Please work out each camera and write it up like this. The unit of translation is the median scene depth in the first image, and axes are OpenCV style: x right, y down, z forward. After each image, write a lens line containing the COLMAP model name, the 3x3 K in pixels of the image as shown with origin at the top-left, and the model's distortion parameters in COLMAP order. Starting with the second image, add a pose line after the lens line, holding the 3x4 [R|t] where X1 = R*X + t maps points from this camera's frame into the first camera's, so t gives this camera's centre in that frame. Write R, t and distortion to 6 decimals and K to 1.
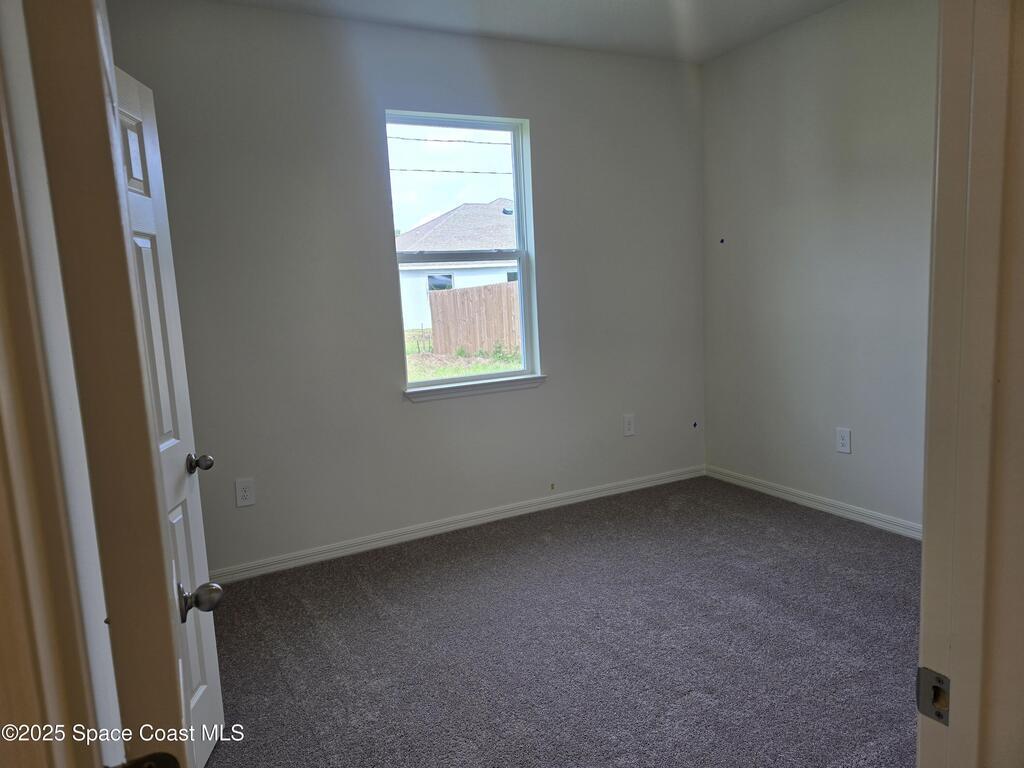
lens RADIAL K [[685.9, 0, 512.0], [0, 685.9, 384.0], [0, 0, 1]] dist [0.107978, -0.105920]
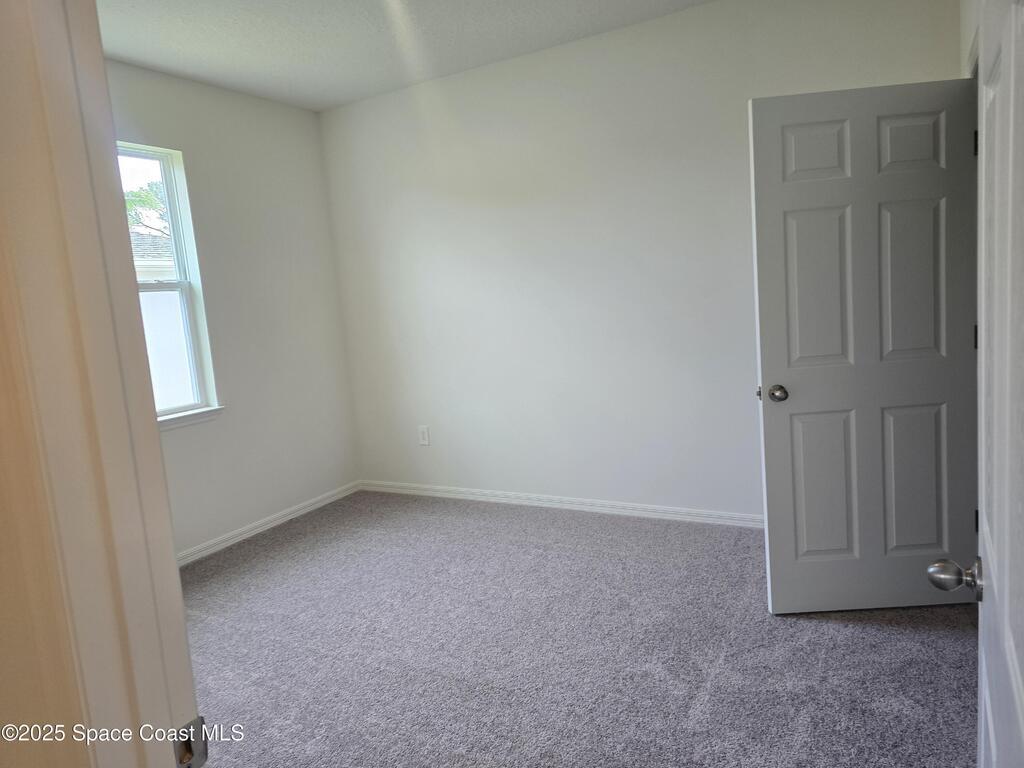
lens RADIAL K [[685.9, 0, 512.0], [0, 685.9, 384.0], [0, 0, 1]] dist [0.107978, -0.105920]
pose [[0.840283, -0.093592, 0.534008, -0.139495], [0.118481, 0.992879, -0.012418, 0.017347], [-0.529043, 0.073705, 0.845388, -0.070931]]
